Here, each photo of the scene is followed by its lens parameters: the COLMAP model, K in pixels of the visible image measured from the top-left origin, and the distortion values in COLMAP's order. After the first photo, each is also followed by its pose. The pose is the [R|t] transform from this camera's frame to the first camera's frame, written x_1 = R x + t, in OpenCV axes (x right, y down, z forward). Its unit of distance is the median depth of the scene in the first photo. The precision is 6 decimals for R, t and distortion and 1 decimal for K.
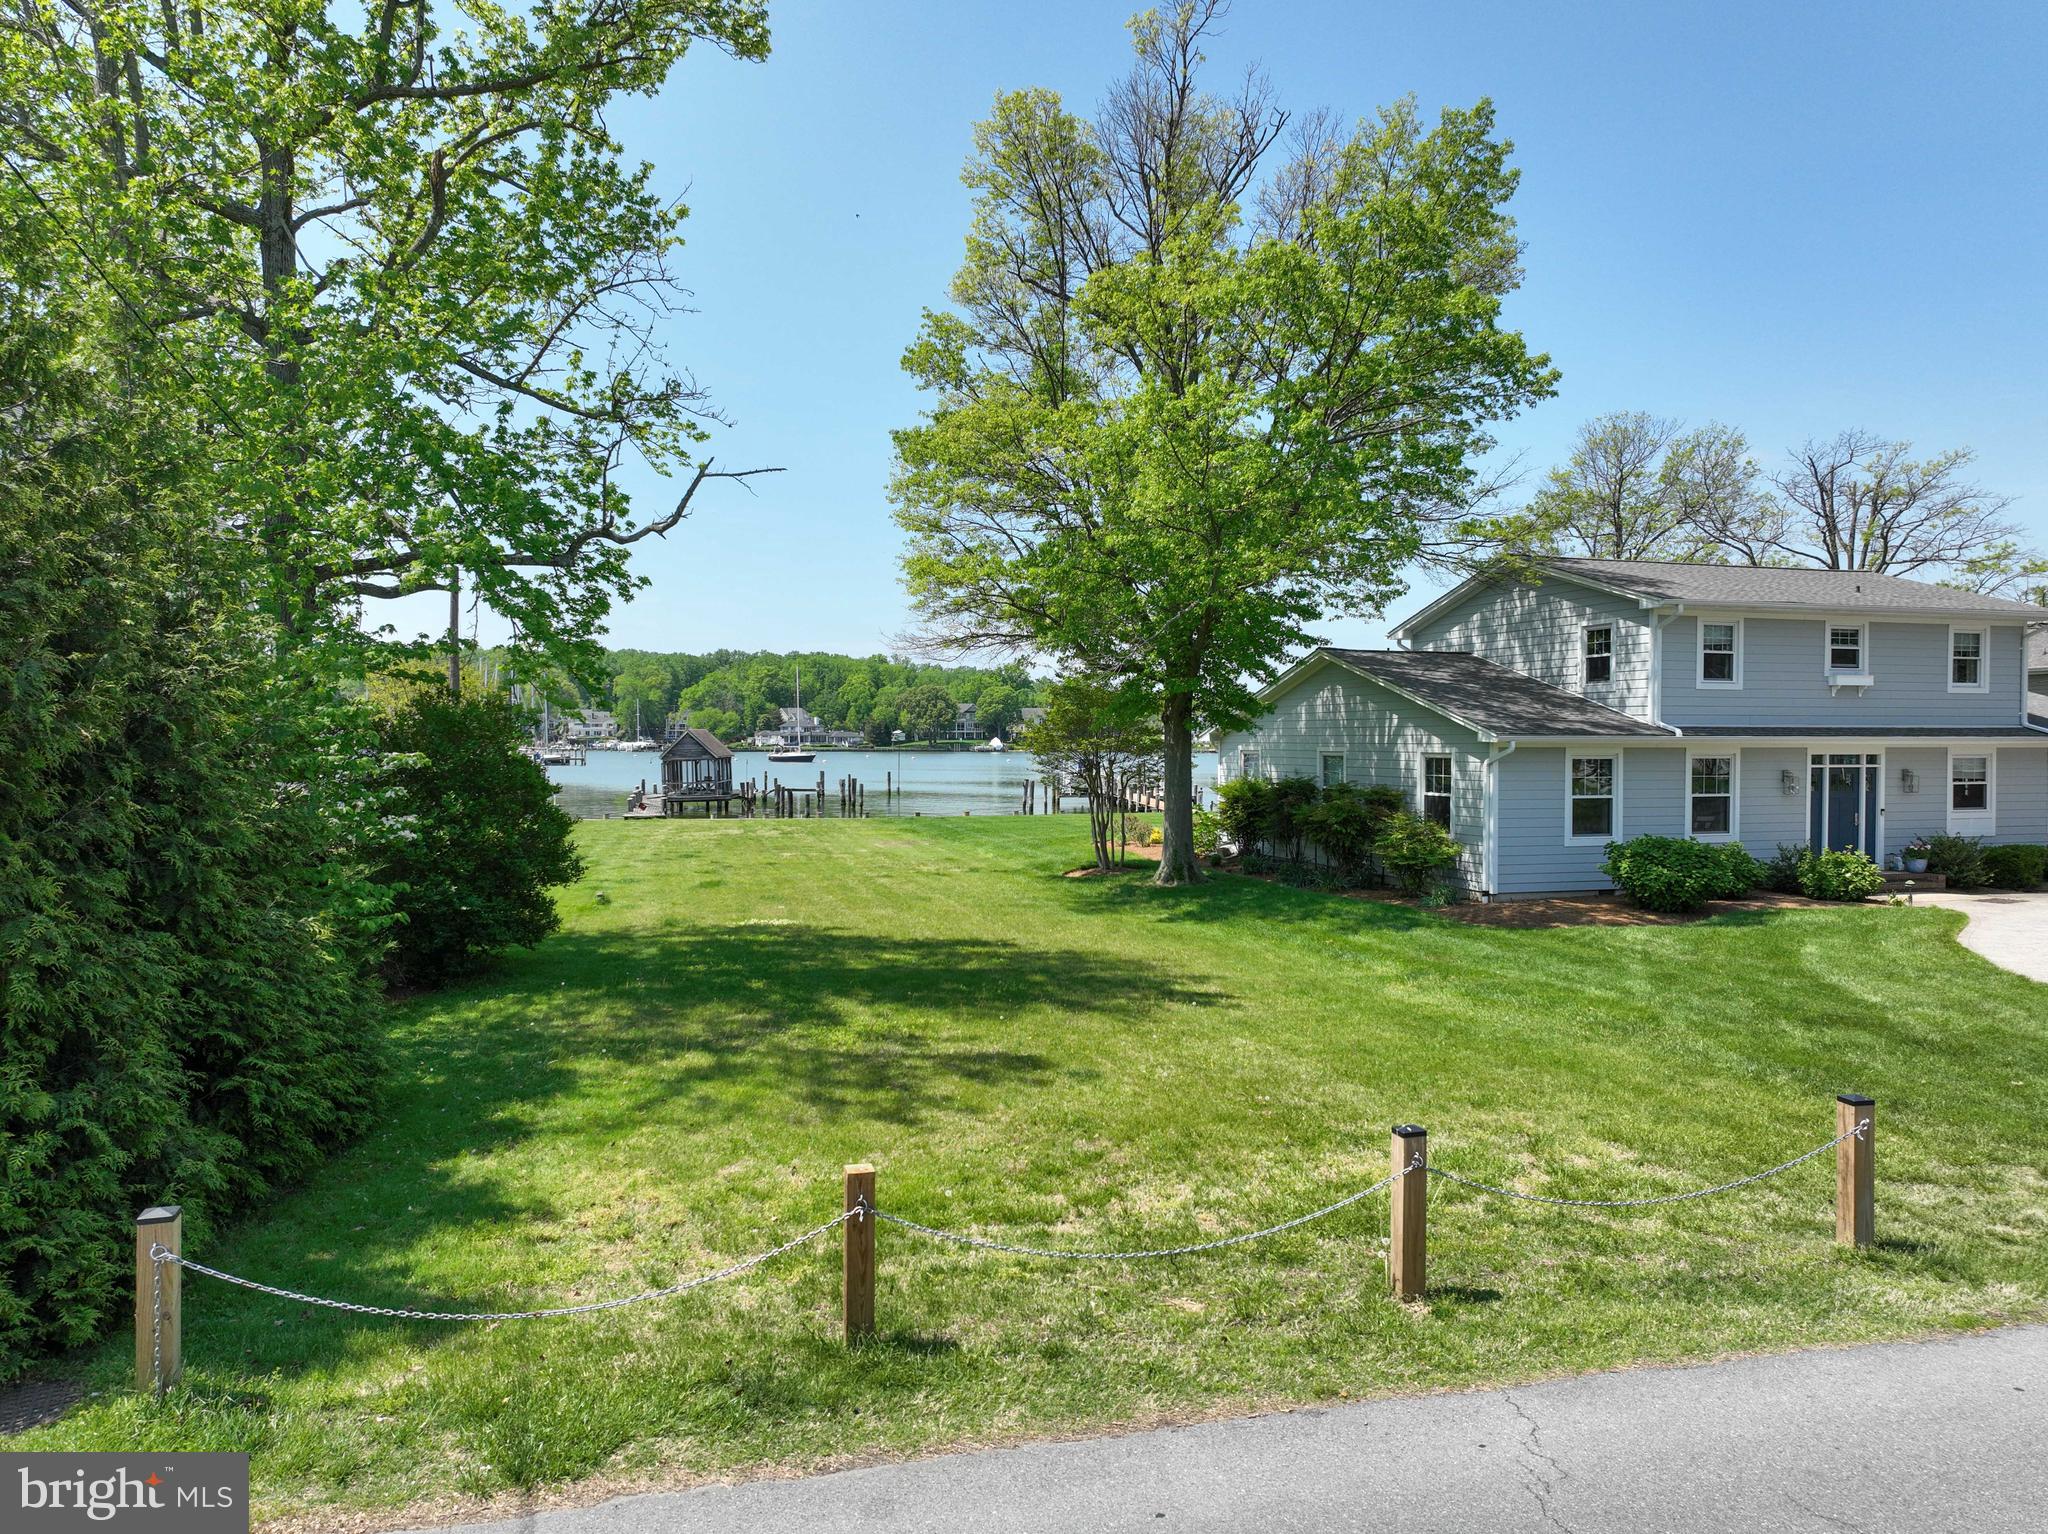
lens RADIAL K [[1444.1, 0, 1038.6], [0, 1444.1, 763.7], [0, 0, 1]] dist [-0.005392, 0.020561]
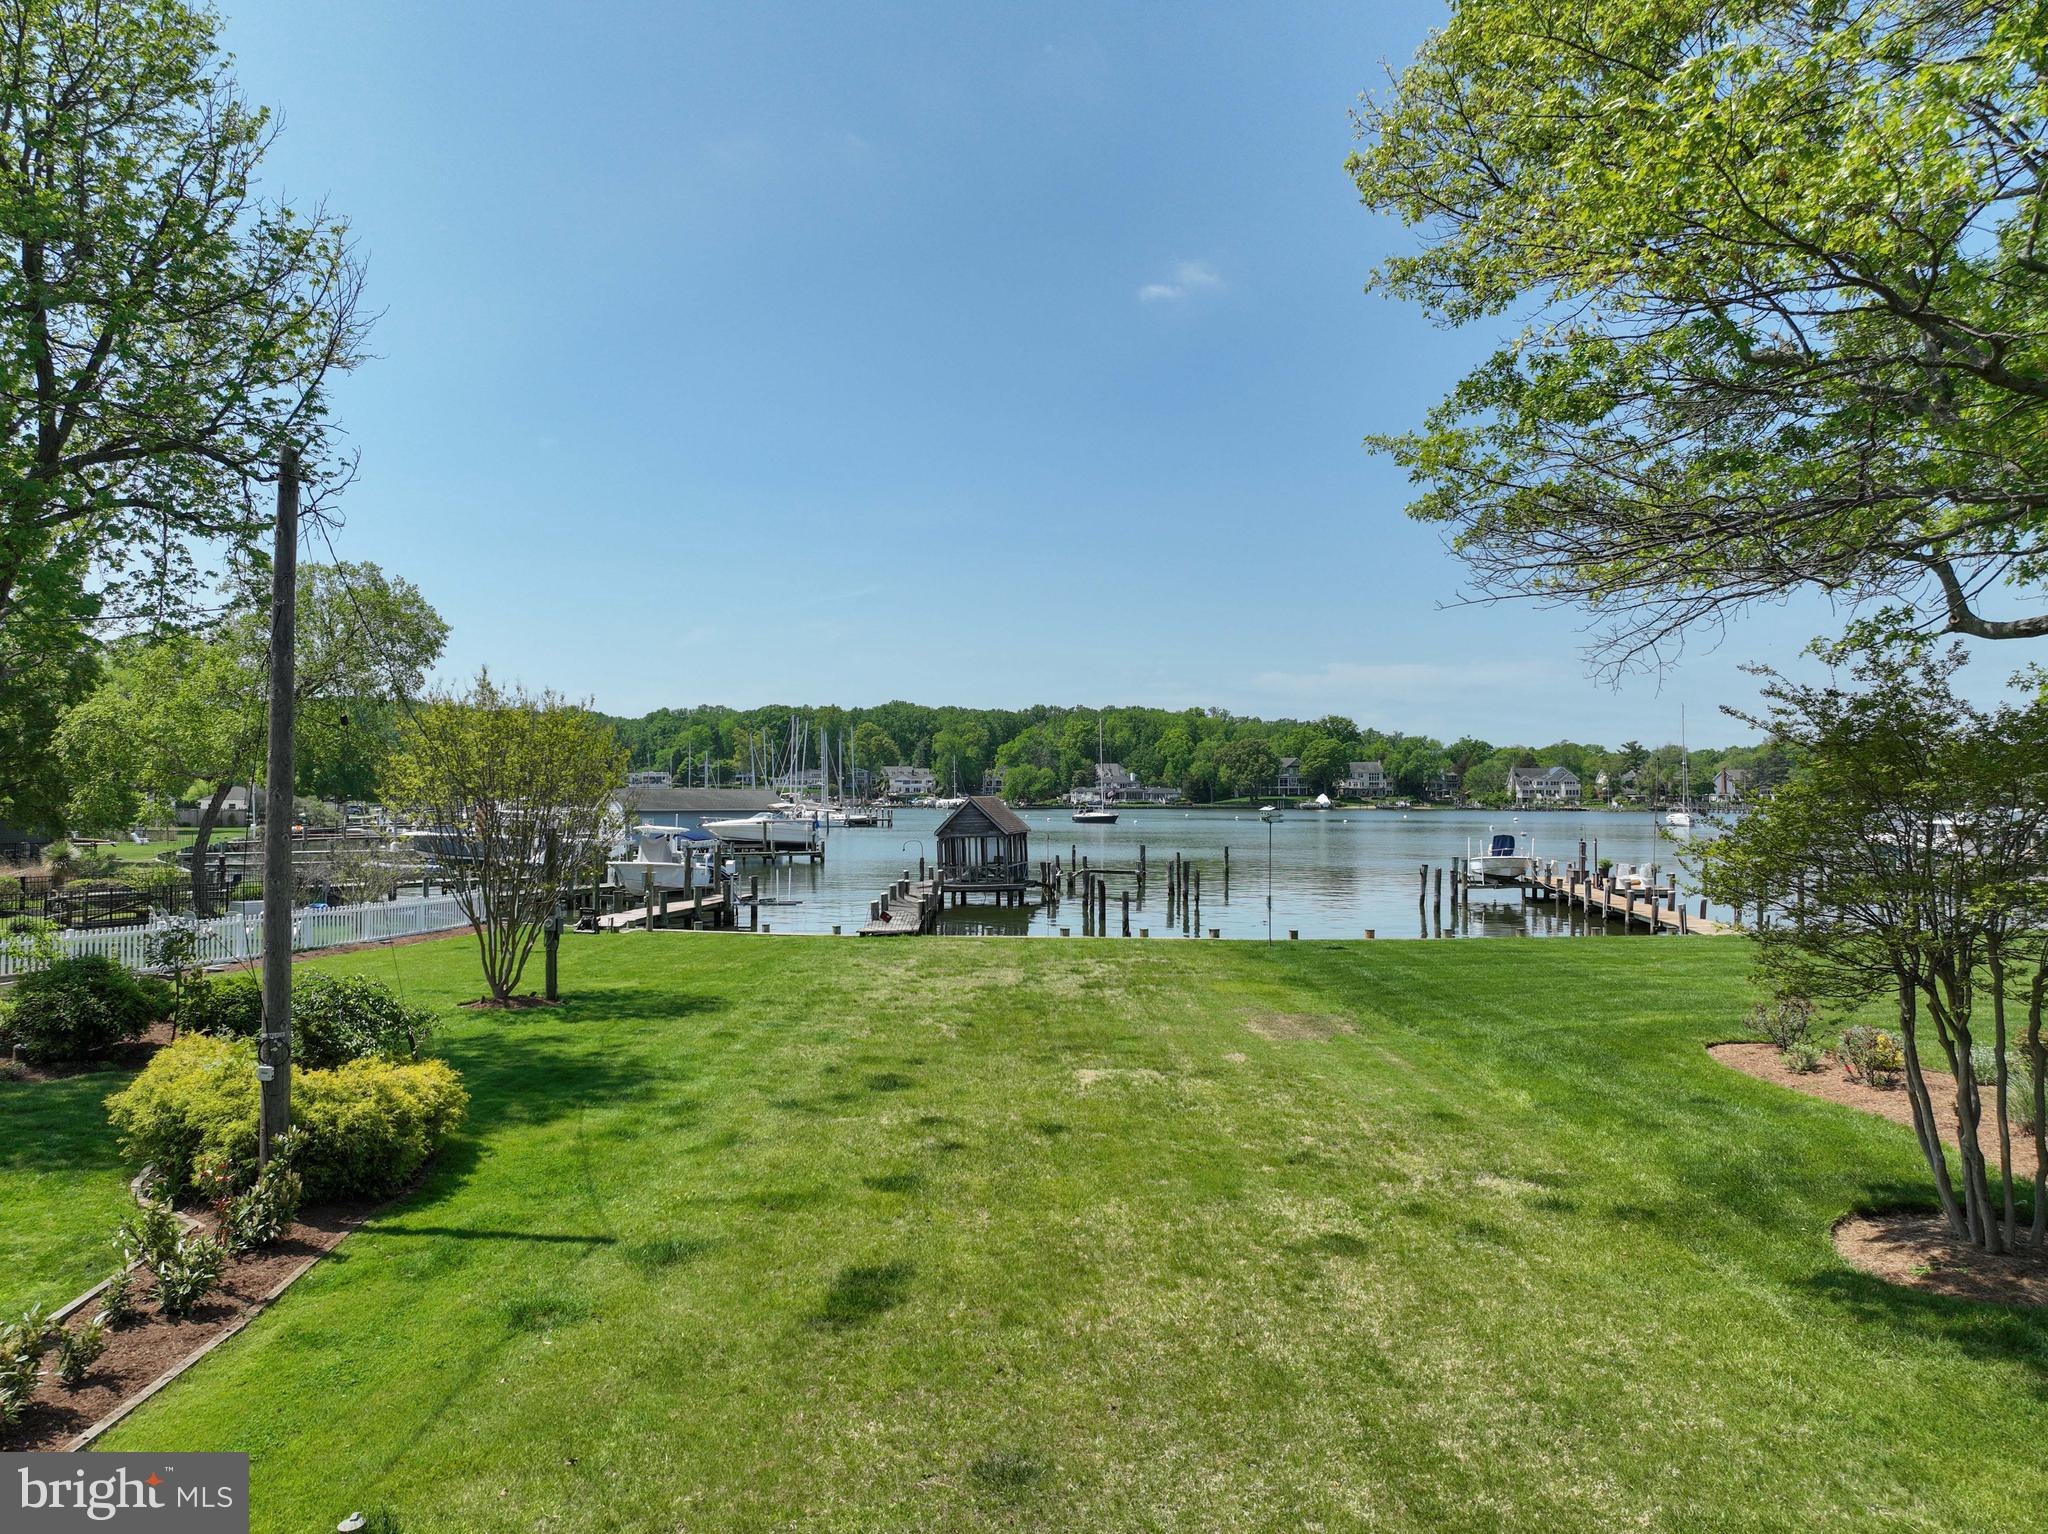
lens RADIAL K [[1444.1, 0, 1031.5], [0, 1444.1, 770.6], [0, 0, 1]] dist [-0.005392, 0.020561]
pose [[0.975416, -0.005157, -0.220311, -0.058196], [-0.002115, 0.999461, -0.032758, -0.017412], [0.220361, 0.032419, 0.974879, 0.356228]]
